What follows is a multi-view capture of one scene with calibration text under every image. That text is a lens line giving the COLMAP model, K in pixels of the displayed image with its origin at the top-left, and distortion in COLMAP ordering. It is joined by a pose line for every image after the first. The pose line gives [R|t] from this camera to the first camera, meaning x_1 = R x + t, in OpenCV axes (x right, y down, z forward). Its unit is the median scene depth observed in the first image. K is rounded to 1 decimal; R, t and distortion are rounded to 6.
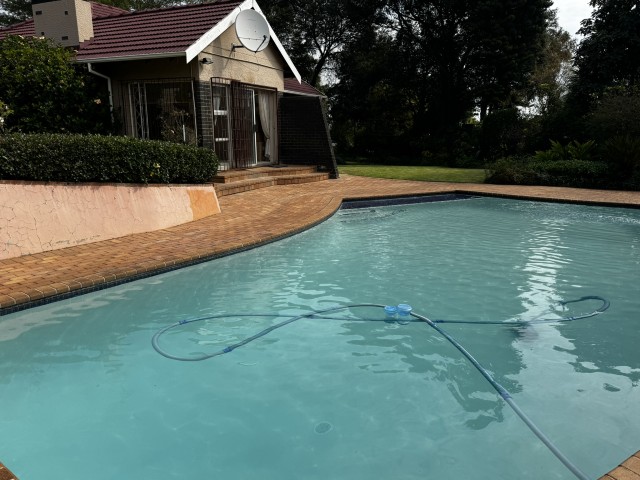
lens RADIAL K [[499.5, 0, 322.6], [0, 499.5, 241.5], [0, 0, 1]] dist [0.117050, -0.217938]
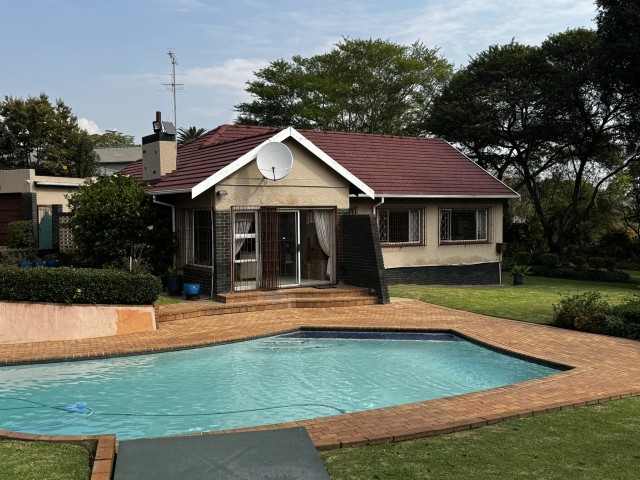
lens RADIAL K [[722.3, 0, 328.3], [0, 722.3, 240.5], [0, 0, 1]] dist [0.085190, -0.029937]
pose [[0.828420, 0.017516, -0.559834, 0.793660], [-0.117231, 0.982795, -0.142725, -0.051897], [0.547702, 0.183866, 0.816221, -0.135636]]
